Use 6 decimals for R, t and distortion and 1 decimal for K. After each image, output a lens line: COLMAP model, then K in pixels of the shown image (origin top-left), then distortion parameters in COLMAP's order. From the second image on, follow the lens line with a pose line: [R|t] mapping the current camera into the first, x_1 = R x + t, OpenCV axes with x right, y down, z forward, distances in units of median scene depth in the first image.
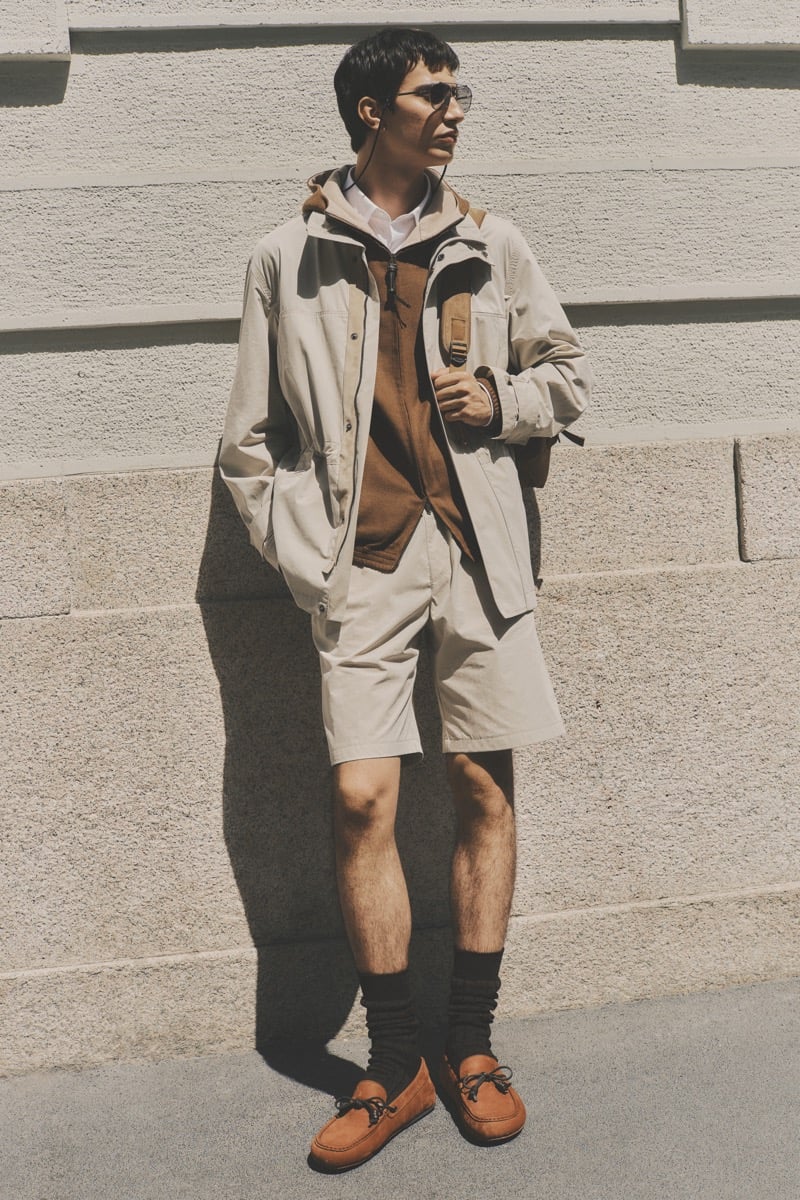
lens RADIAL K [[1778.5, 0, 400.0], [0, 1778.5, 600.0], [0, 0, 1]] dist [-0.167538, 0.181977]
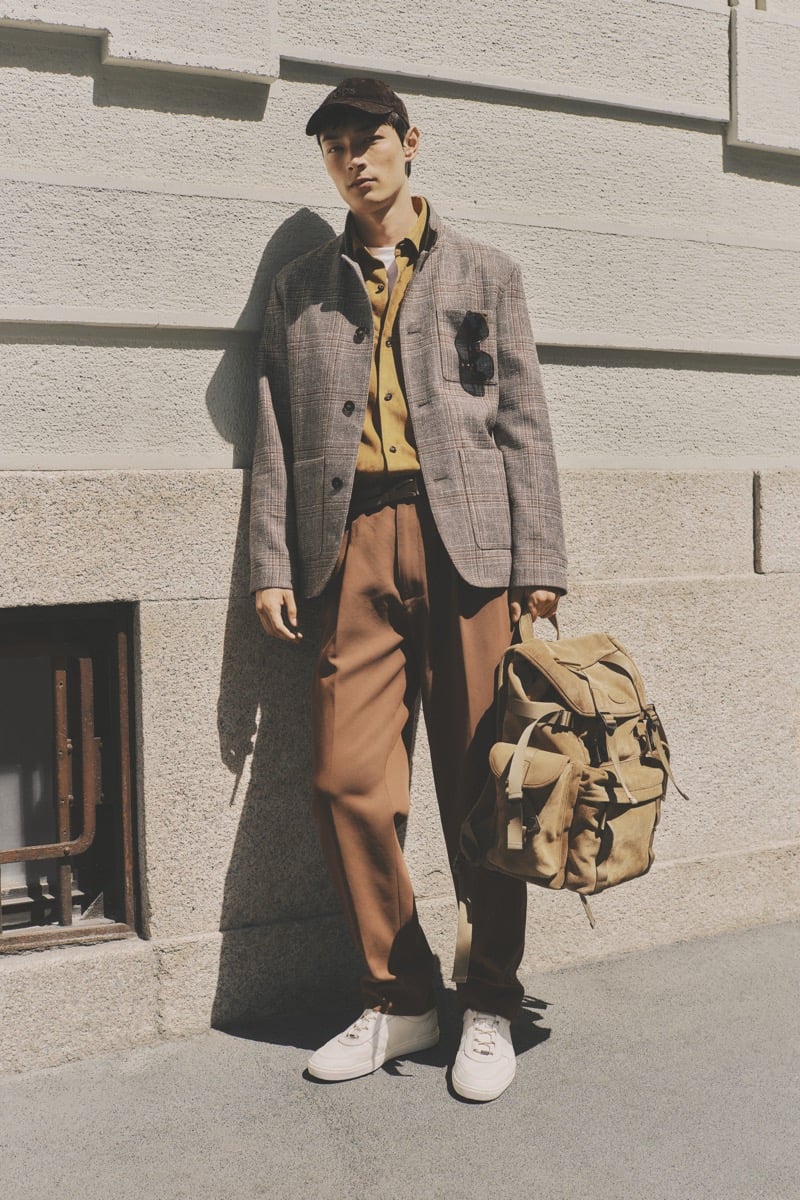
lens RADIAL K [[1778.5, 0, 400.0], [0, 1778.5, 600.0], [0, 0, 1]] dist [-0.167538, 0.181977]
pose [[0.930662, 0.032726, 0.364414, -0.474702], [-0.024908, 0.999348, -0.026134, 0.034068], [-0.365032, 0.015245, 0.930870, -0.031689]]
